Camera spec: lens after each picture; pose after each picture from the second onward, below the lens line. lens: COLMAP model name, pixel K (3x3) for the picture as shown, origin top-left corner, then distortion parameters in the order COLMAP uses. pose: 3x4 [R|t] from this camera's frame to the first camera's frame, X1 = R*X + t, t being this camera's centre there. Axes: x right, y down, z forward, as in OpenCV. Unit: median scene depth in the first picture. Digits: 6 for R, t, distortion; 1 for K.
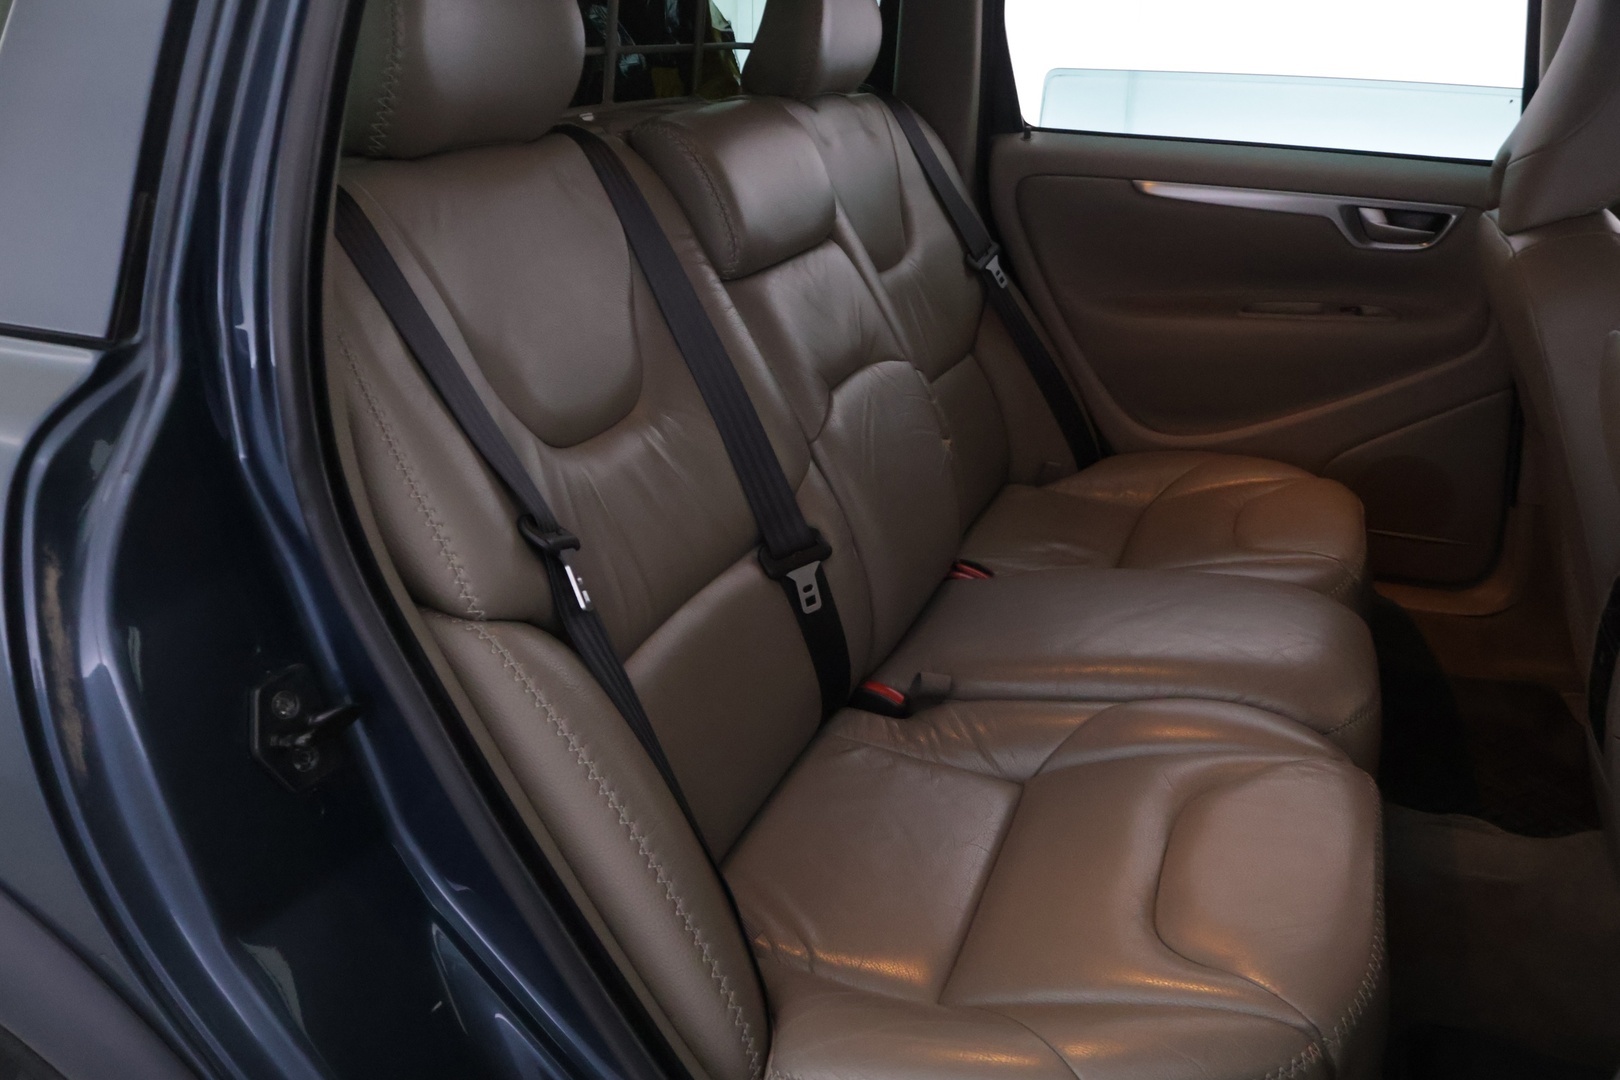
lens RADIAL K [[1321.2, 0, 816.7], [0, 1321.2, 541.8], [0, 0, 1]] dist [-0.005651, -0.005046]
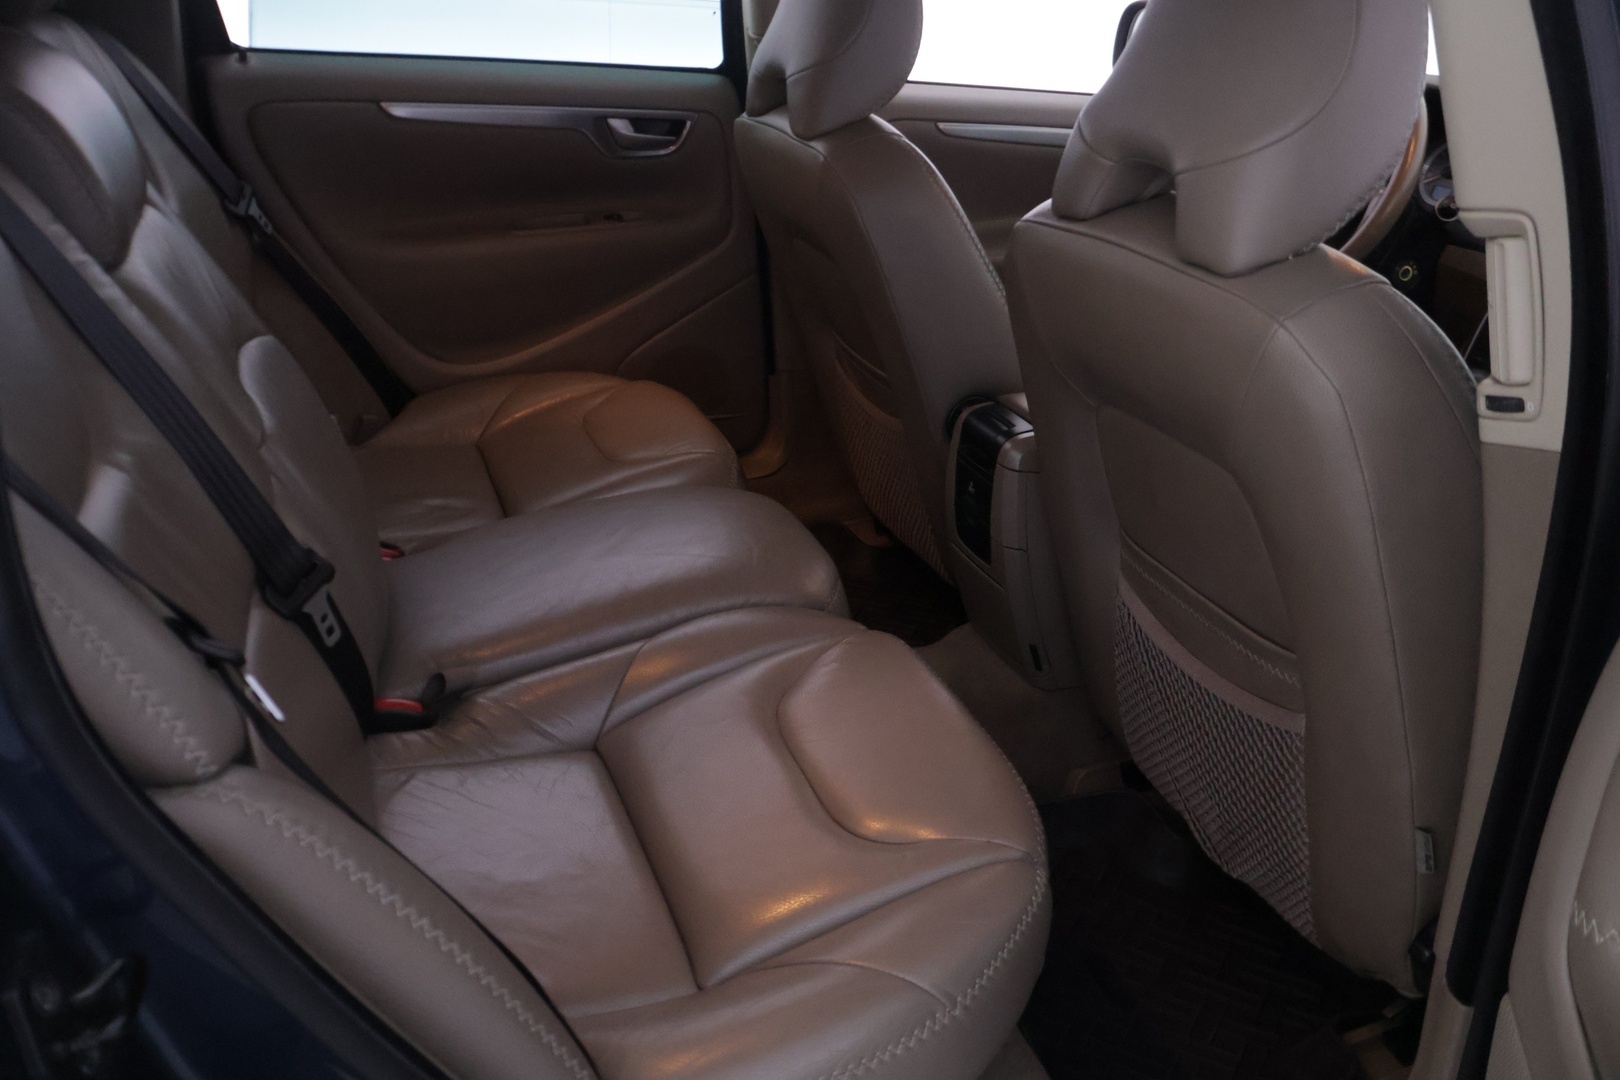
lens RADIAL K [[1321.2, 0, 808.2], [0, 1321.2, 540.8], [0, 0, 1]] dist [-0.005651, -0.005046]
pose [[0.762939, -0.250583, 0.595930, -0.170718], [0.208073, 0.967951, 0.140629, -0.043868], [-0.612070, 0.016706, 0.790627, 0.085082]]
